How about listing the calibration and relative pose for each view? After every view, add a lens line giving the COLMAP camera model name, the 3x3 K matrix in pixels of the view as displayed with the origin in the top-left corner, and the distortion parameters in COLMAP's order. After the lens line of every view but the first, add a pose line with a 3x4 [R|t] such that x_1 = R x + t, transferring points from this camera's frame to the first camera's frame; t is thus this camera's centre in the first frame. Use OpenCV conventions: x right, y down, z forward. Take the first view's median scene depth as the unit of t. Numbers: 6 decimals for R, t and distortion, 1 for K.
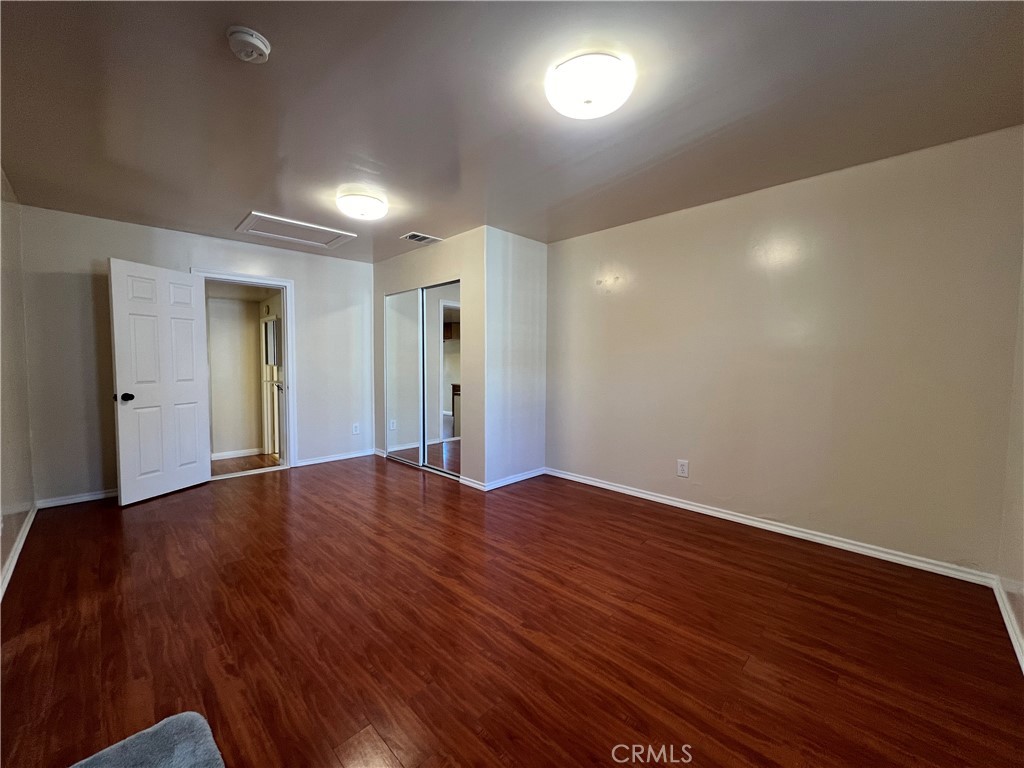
lens RADIAL K [[408.5, 0, 509.8], [0, 408.5, 382.8], [0, 0, 1]] dist [-0.001968, -0.000316]
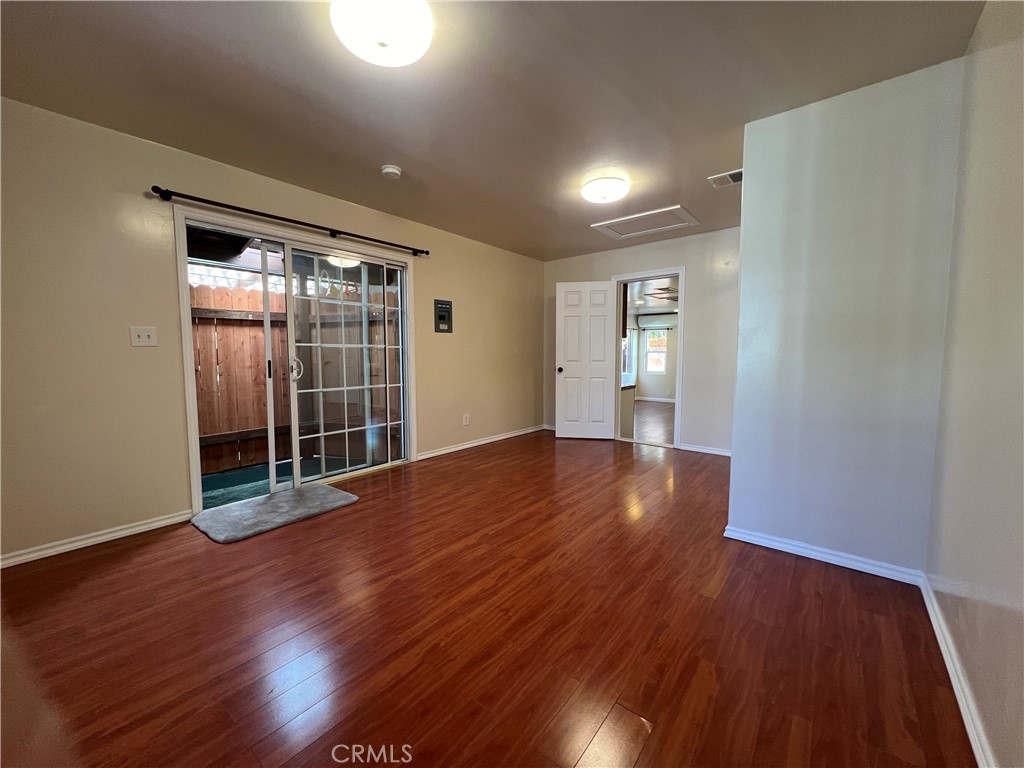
lens RADIAL K [[408.5, 0, 509.8], [0, 408.5, 382.8], [0, 0, 1]] dist [-0.001968, -0.000316]
pose [[0.092273, 0.071015, -0.993198, 0.727817], [-0.049132, 0.996563, 0.066691, -0.013280], [0.994521, 0.042644, 0.095445, 0.768735]]
